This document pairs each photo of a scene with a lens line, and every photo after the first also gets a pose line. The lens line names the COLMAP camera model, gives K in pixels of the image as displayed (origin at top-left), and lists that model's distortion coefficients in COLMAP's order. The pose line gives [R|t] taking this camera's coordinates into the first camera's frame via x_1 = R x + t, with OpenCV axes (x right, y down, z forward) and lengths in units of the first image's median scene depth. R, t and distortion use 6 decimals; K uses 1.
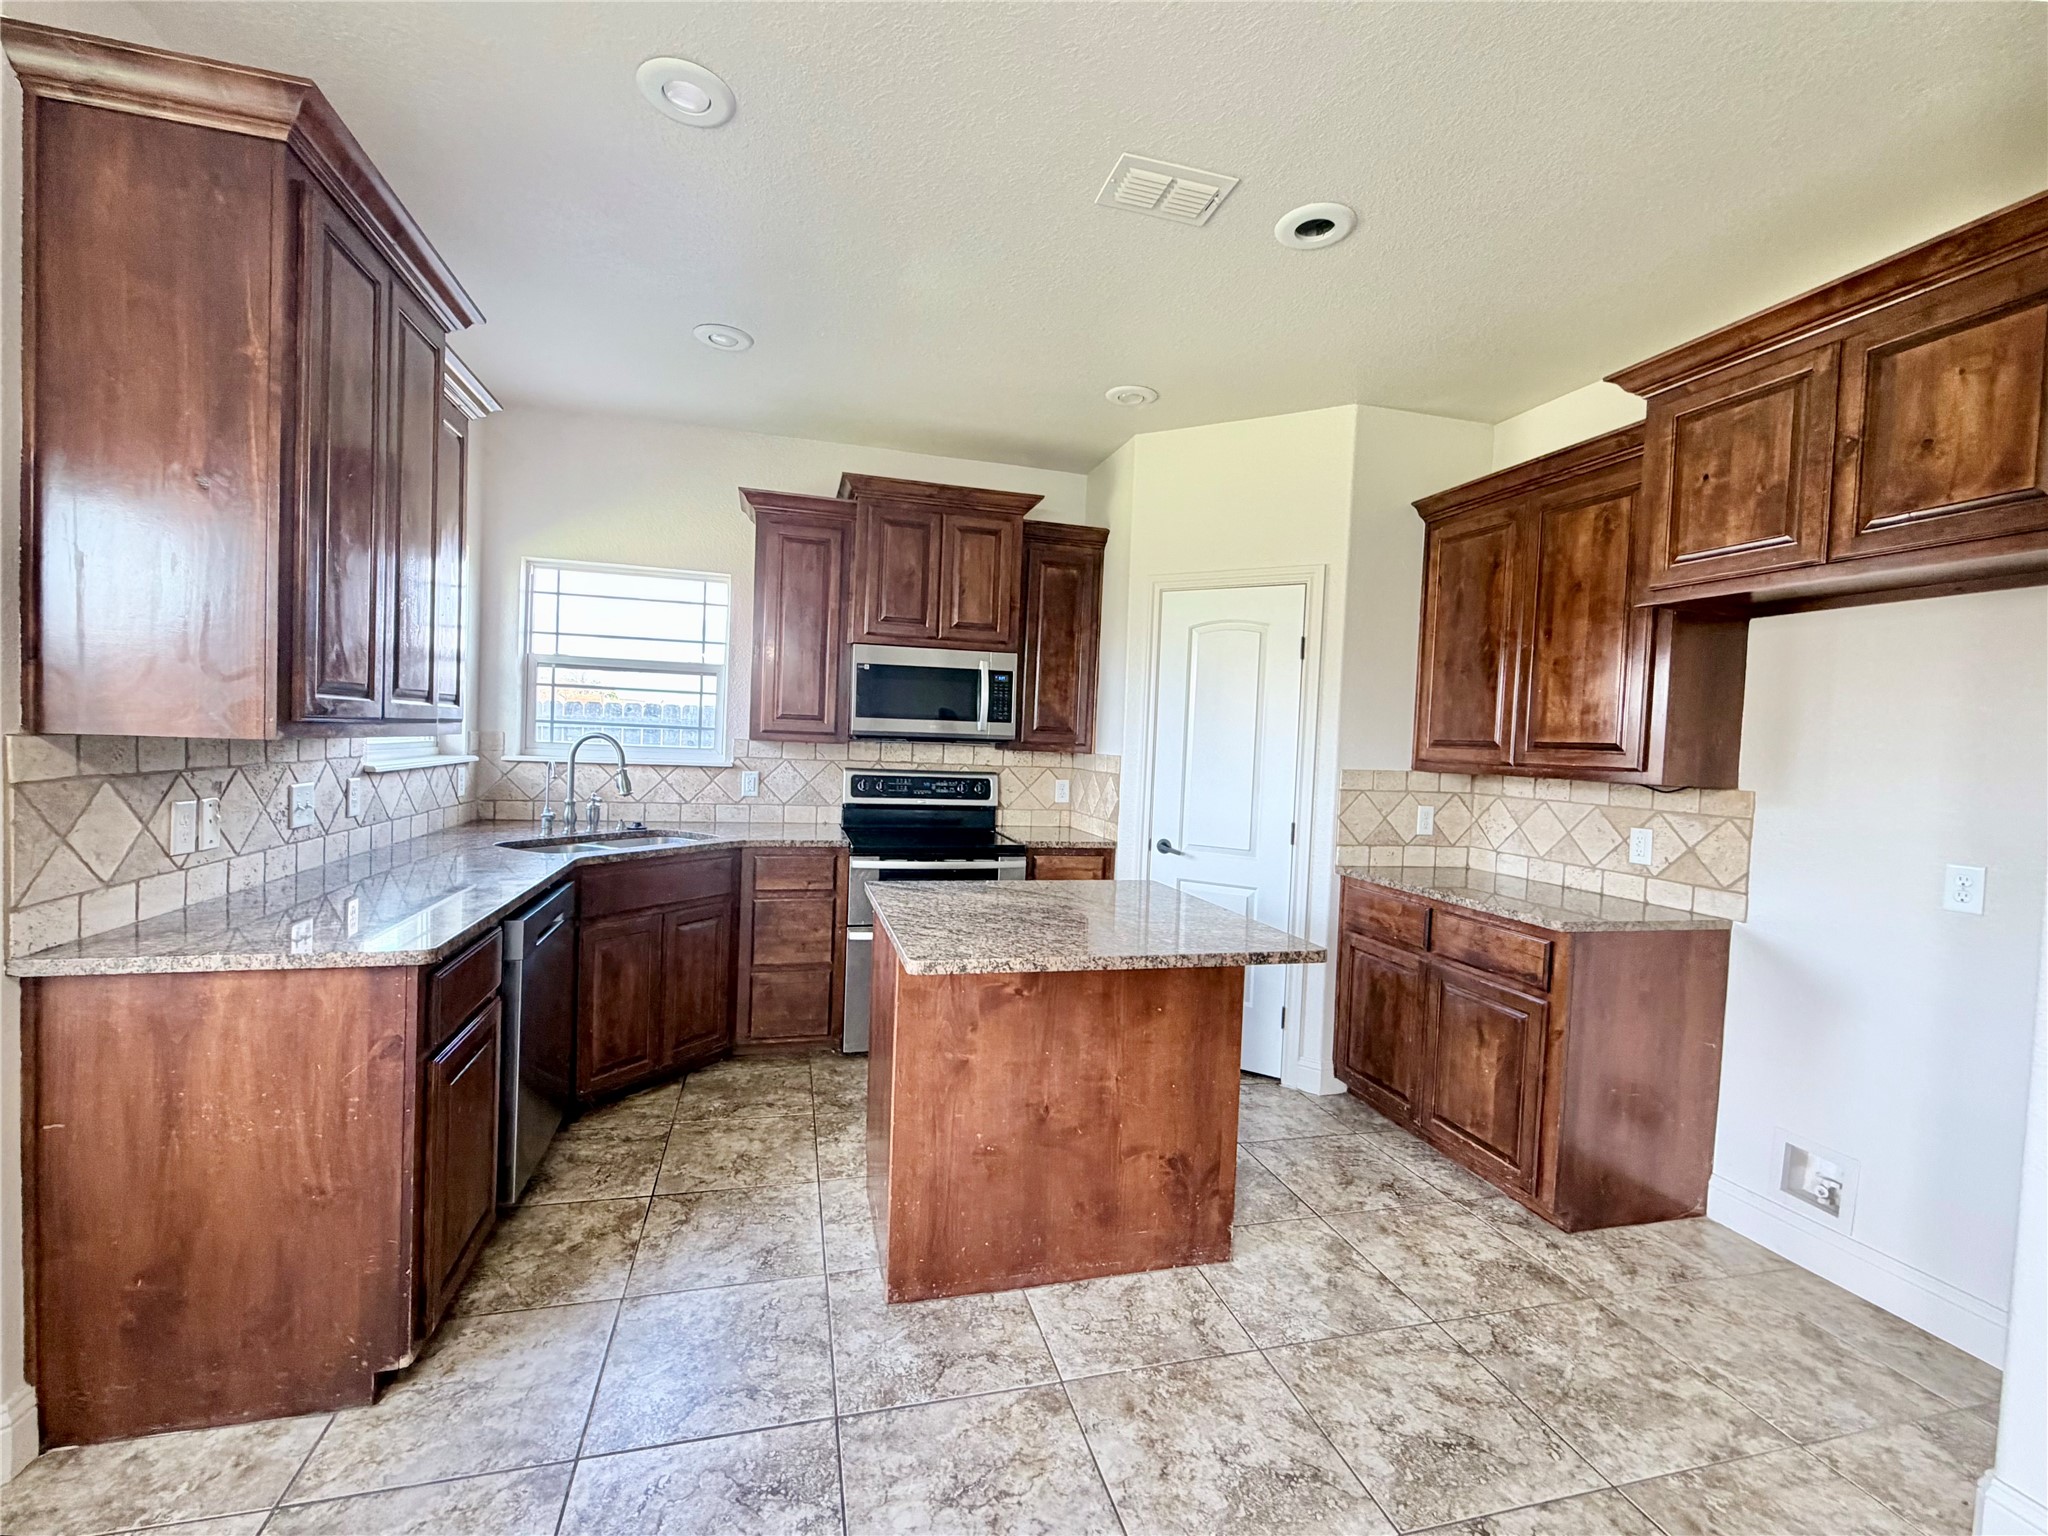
lens RADIAL K [[874.6, 0, 1019.2], [0, 874.6, 766.9], [0, 0, 1]] dist [0.002942, -0.000245]
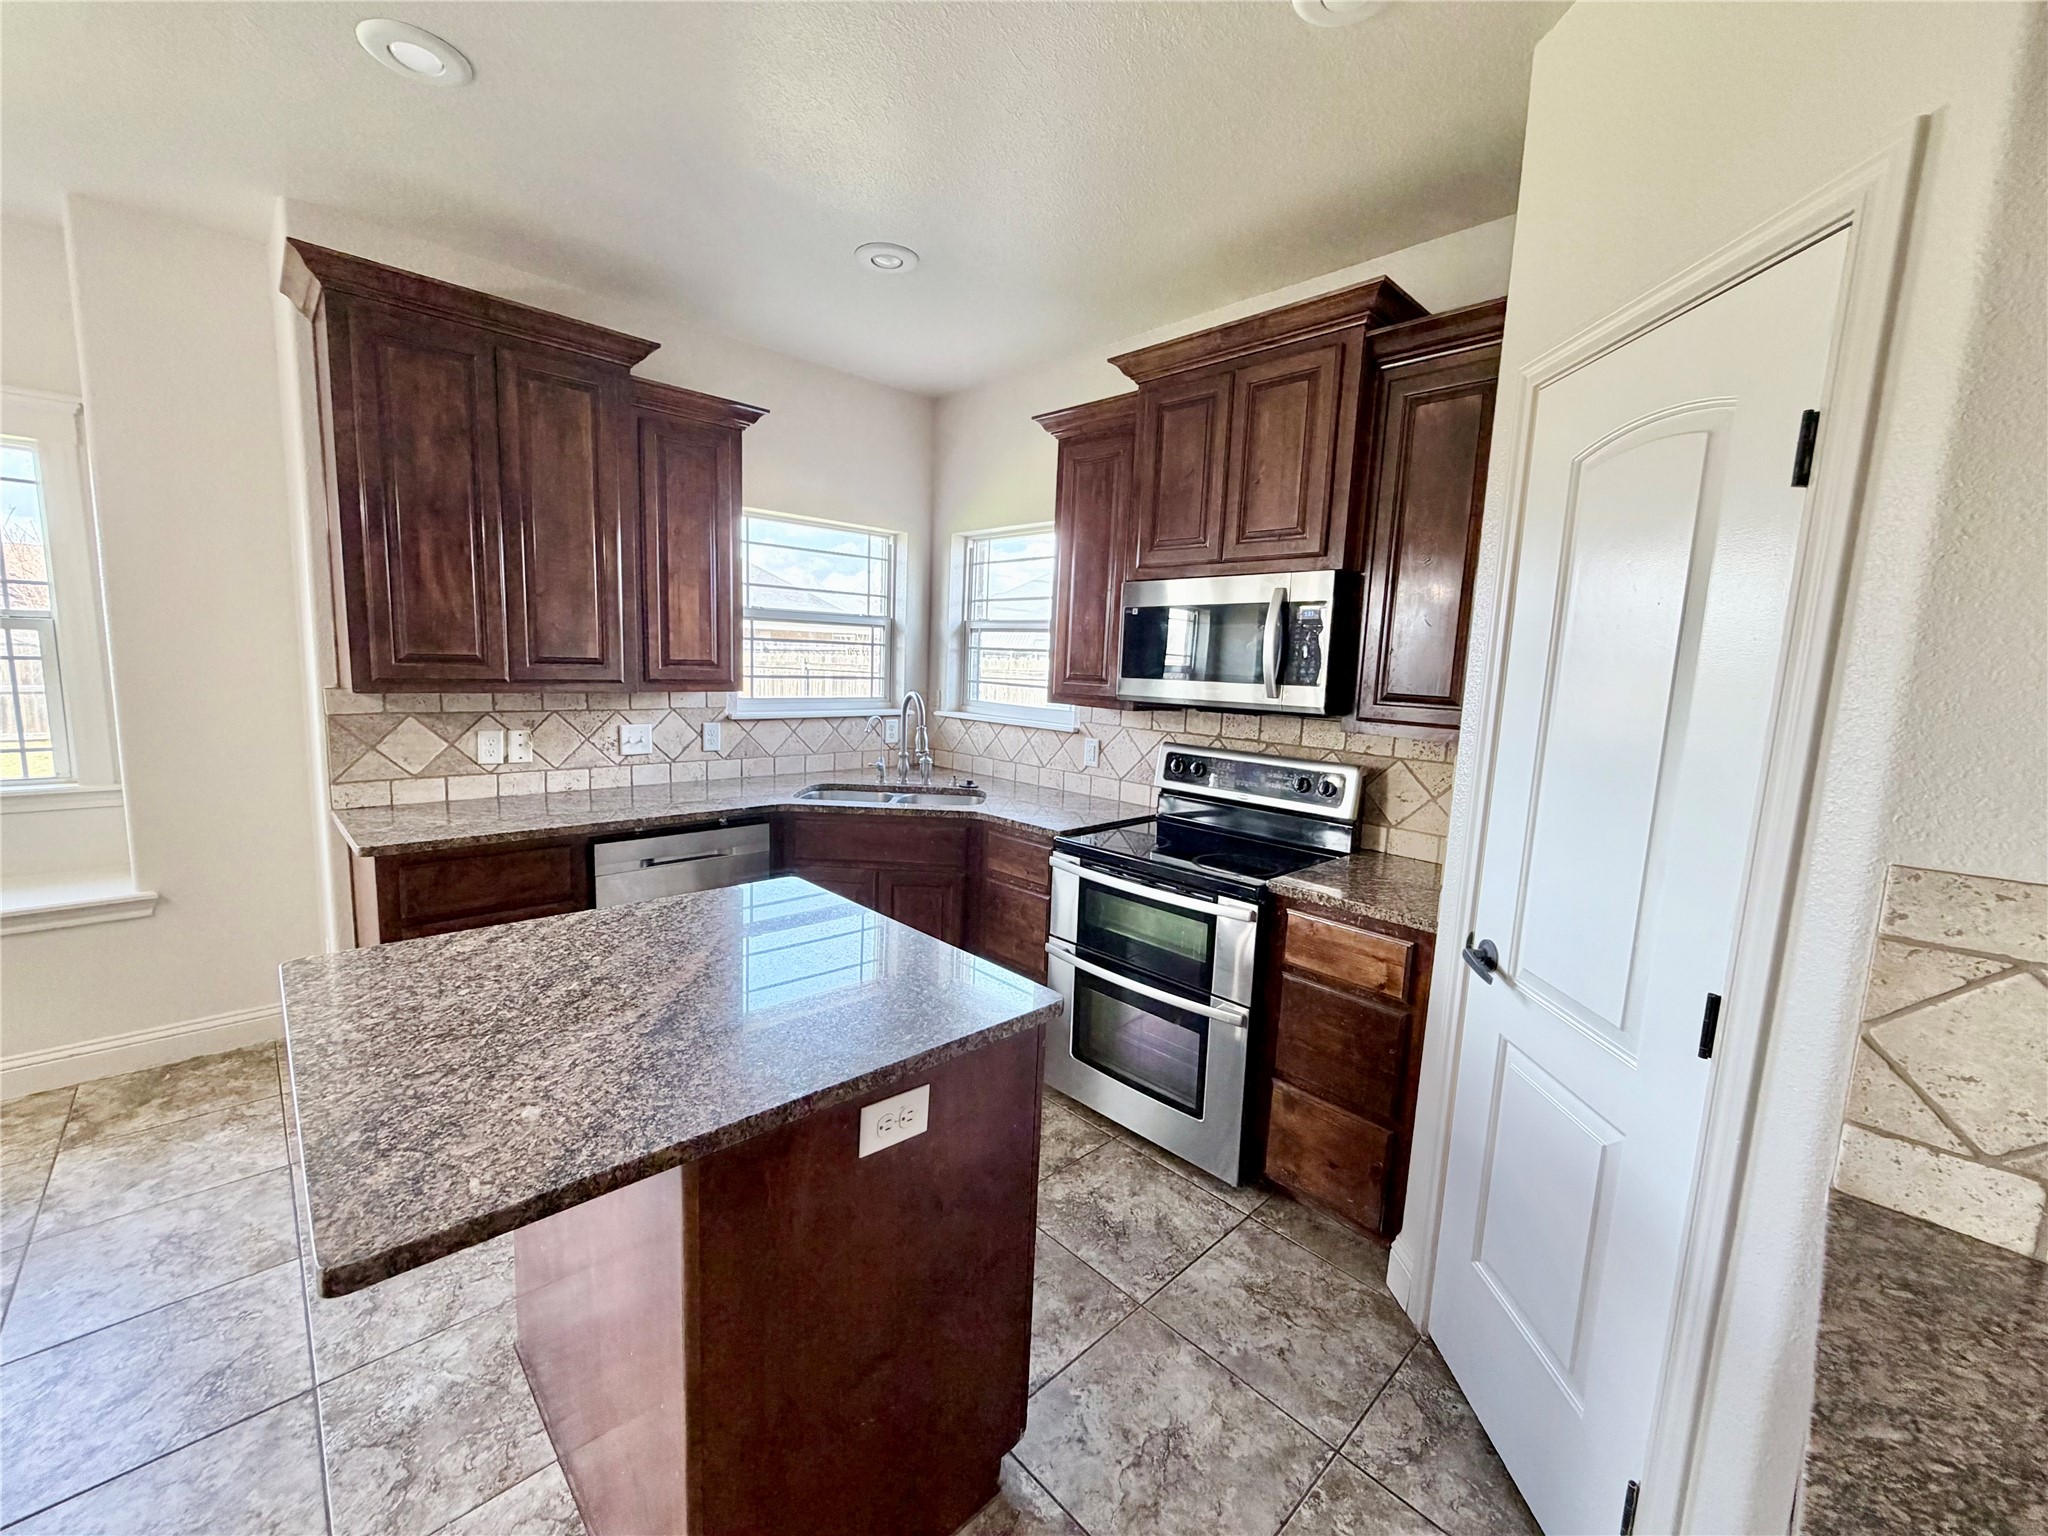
lens RADIAL K [[819.4, 0, 1017.3], [0, 819.4, 766.6], [0, 0, 1]] dist [0.001823, 0.000154]
pose [[0.476986, 0.093658, -0.873906, 0.625493], [-0.048093, 0.995598, 0.080451, -0.047902], [0.877594, 0.003655, 0.479391, 0.853294]]
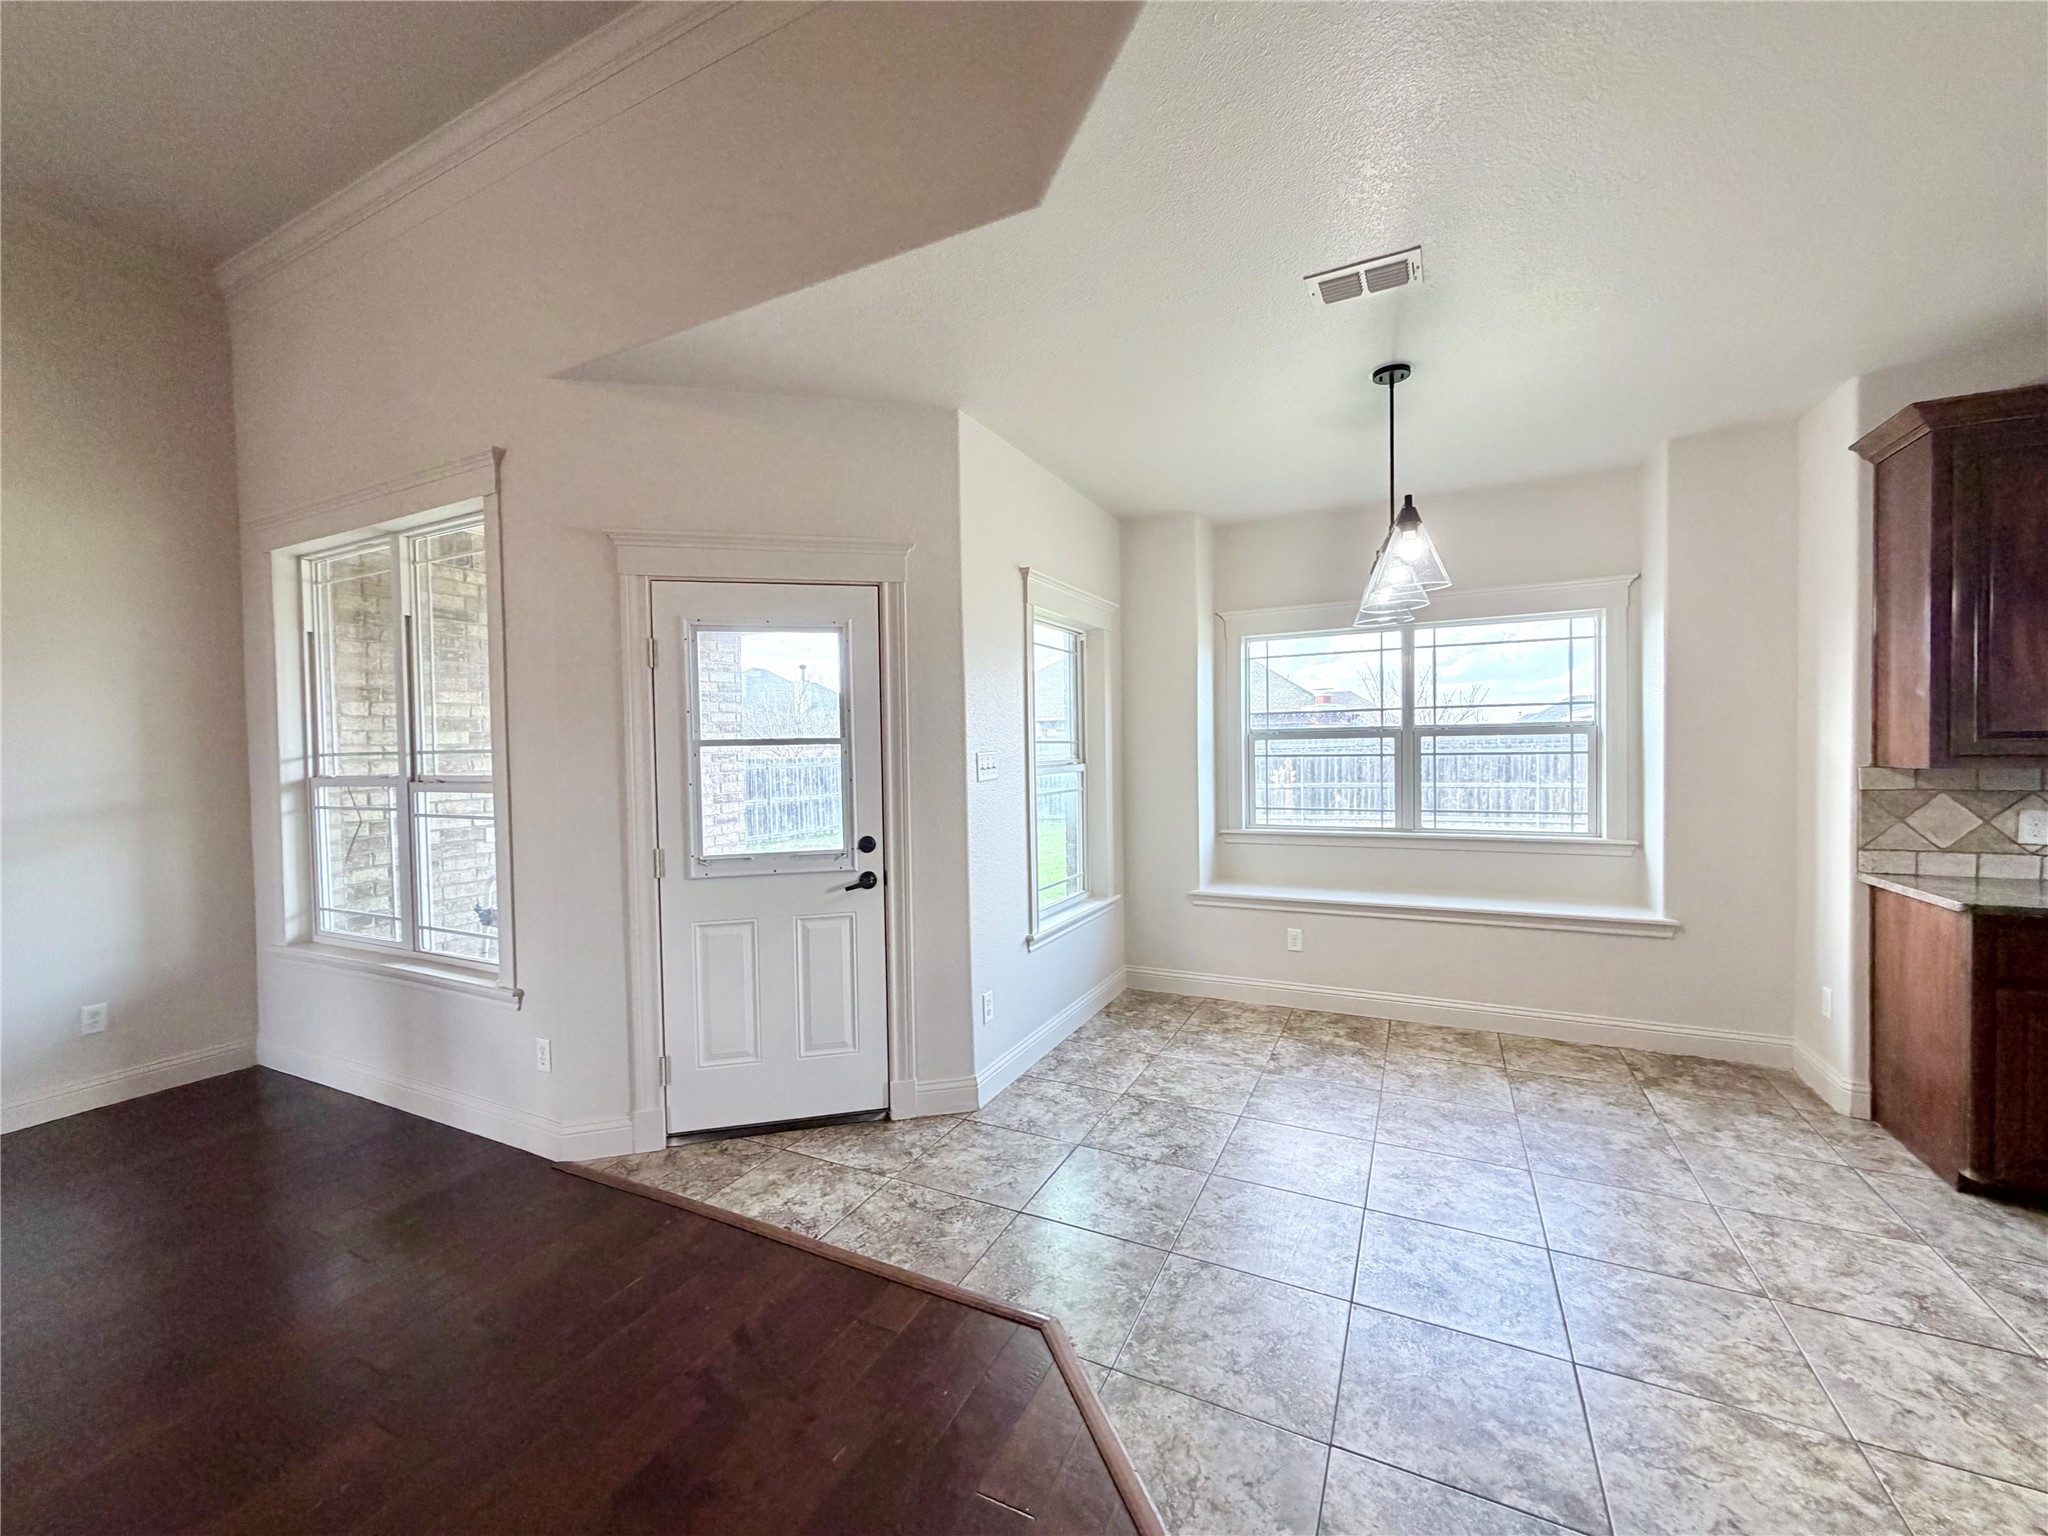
lens RADIAL K [[819.4, 0, 1015.3], [0, 819.4, 766.3], [0, 0, 1]] dist [0.001823, 0.000154]
pose [[-0.666948, -0.014401, -0.744965, 1.014252], [-0.038864, 0.999125, 0.015479, 0.006611], [0.744090, 0.039276, -0.666924, 0.470876]]
